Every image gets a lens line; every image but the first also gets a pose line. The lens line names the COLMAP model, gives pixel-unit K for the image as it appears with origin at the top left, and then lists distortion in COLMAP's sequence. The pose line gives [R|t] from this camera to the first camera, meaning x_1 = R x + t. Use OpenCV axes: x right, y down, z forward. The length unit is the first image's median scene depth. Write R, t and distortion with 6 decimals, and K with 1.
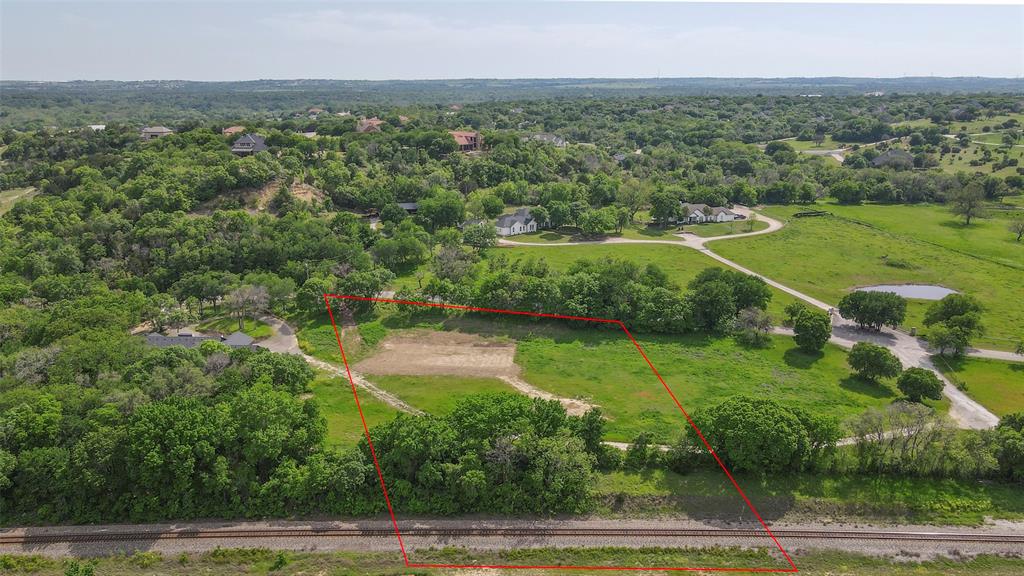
lens RADIAL K [[834.1, 0, 515.6], [0, 834.1, 291.3], [0, 0, 1]] dist [0.002687, 0.004713]
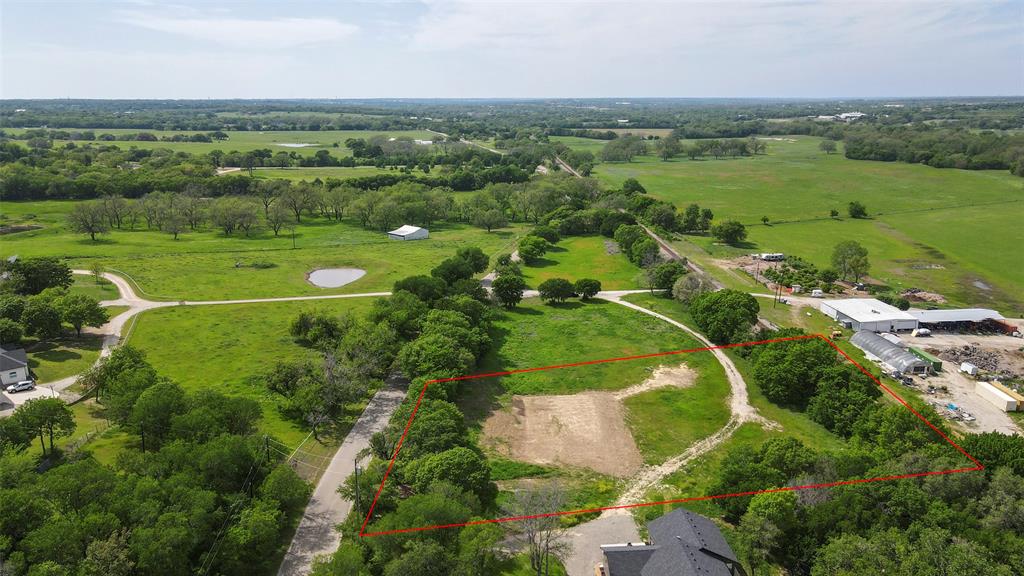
lens RADIAL K [[761.4, 0, 514.0], [0, 761.4, 284.0], [0, 0, 1]] dist [-0.002759, 0.026877]
pose [[-0.118398, -0.233316, 0.965166, -0.703630], [0.244332, 0.935272, 0.256062, -0.237608], [-0.962436, 0.266138, -0.053728, 0.953139]]
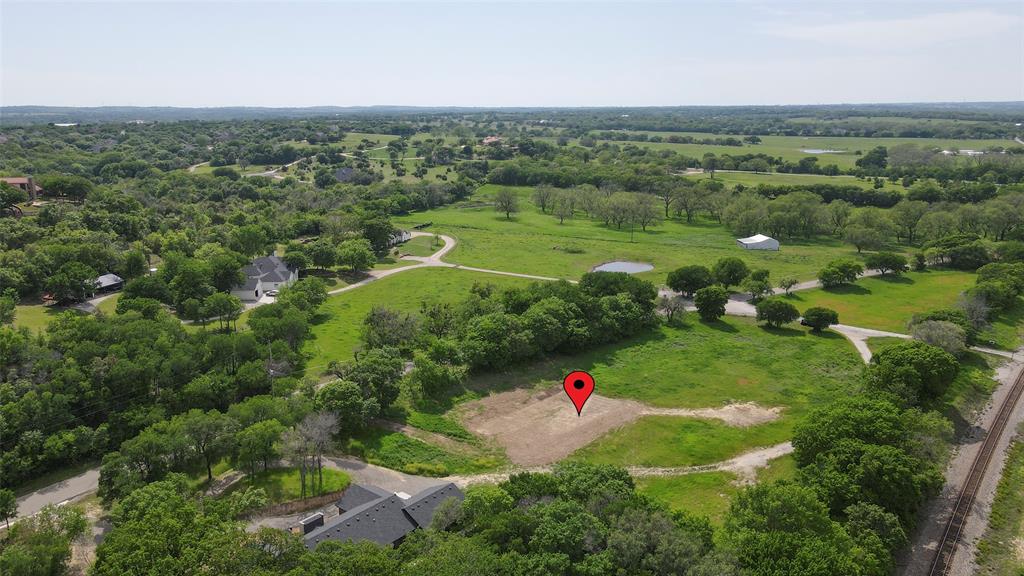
lens RADIAL K [[761.4, 0, 509.8], [0, 761.4, 288.8], [0, 0, 1]] dist [-0.002759, 0.026877]
pose [[0.597360, -0.189329, 0.779304, -0.639065], [0.202269, 0.975887, 0.082043, -0.115784], [-0.776046, 0.108620, 0.621252, 0.476195]]
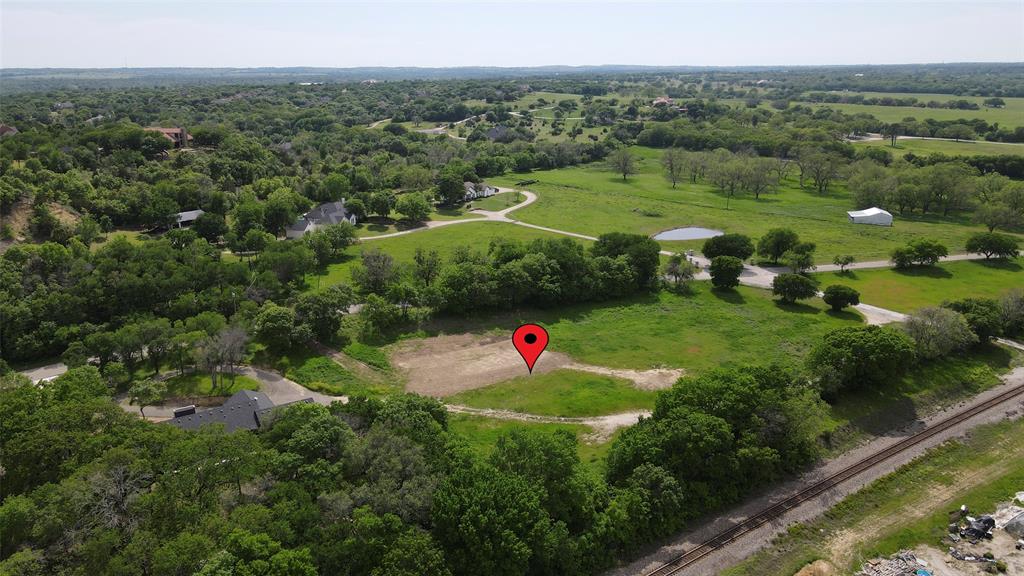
lens RADIAL K [[761.4, 0, 505.6], [0, 761.4, 289.0], [0, 0, 1]] dist [-0.002759, 0.026877]
pose [[0.810380, -0.169734, 0.560780, -0.474794], [0.151871, 0.985259, 0.078745, -0.058428], [-0.565879, 0.021353, 0.824212, 0.248081]]
